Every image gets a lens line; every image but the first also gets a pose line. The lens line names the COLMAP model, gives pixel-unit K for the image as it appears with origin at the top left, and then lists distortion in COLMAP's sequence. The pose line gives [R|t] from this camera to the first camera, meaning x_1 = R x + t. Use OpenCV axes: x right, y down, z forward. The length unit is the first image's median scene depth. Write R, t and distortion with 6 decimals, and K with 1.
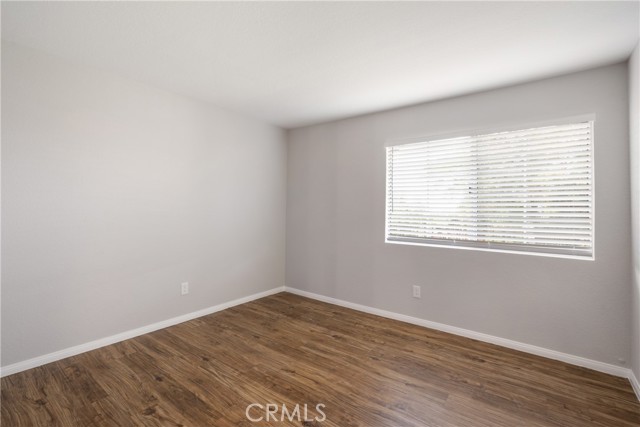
lens RADIAL K [[291.9, 0, 317.8], [0, 291.9, 211.8], [0, 0, 1]] dist [-0.000481, -0.000162]
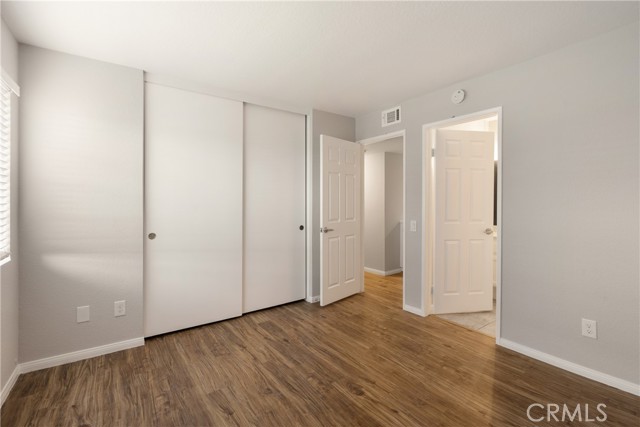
lens RADIAL K [[291.9, 0, 320.2], [0, 291.9, 203.4], [0, 0, 1]] dist [-0.000481, -0.000162]
pose [[-0.957145, -0.016009, 0.289168, -0.148459], [-0.011704, 0.999794, 0.016611, -0.020121], [-0.289374, 0.012515, -0.957134, 1.532210]]
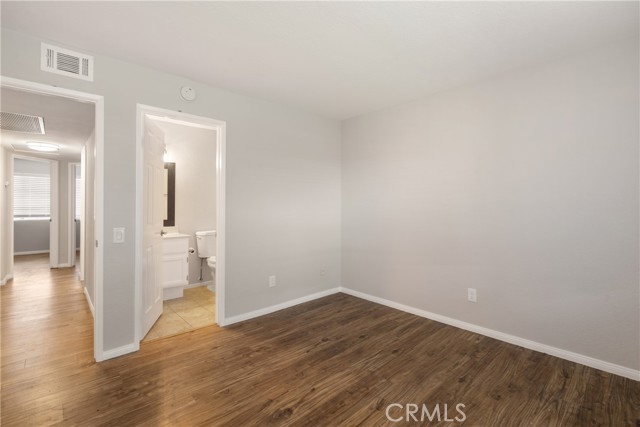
lens RADIAL K [[291.9, 0, 320.1], [0, 291.9, 200.9], [0, 0, 1]] dist [-0.000481, -0.000162]
pose [[-0.170021, -0.028696, -0.985022, 0.709925], [-0.015665, 0.999528, -0.026414, 0.003071], [0.985316, 0.010940, -0.170391, 0.925435]]
